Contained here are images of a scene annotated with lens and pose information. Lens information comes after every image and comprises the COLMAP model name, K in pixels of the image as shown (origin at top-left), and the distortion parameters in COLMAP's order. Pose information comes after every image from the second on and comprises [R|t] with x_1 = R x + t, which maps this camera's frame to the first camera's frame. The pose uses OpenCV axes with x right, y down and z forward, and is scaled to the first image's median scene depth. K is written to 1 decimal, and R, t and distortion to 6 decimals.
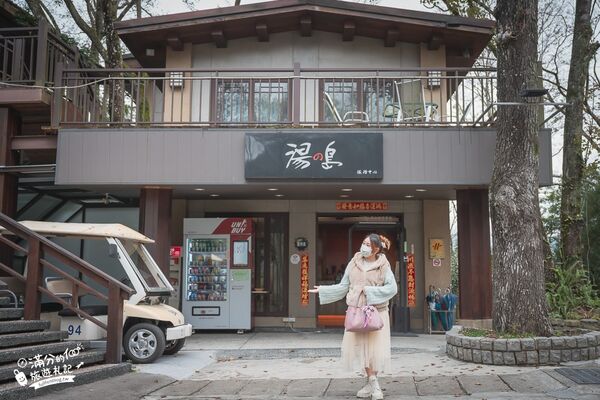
lens RADIAL K [[659.9, 0, 300.0], [0, 659.9, 200.0], [0, 0, 1]] dist [0.016155, 0.008320]
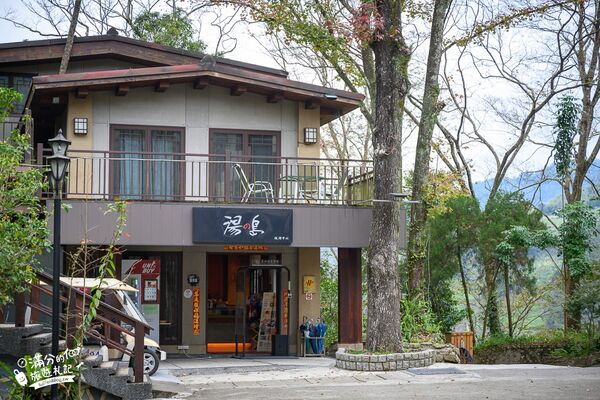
lens RADIAL K [[1128.6, 0, 300.0], [0, 1128.6, 200.0], [0, 0, 1]] dist [0.073570, 0.049098]
pose [[0.957802, 0.021722, 0.286608, -0.530330], [-0.034654, 0.998594, 0.040126, -0.214761], [-0.285334, -0.048365, 0.957207, -1.242265]]
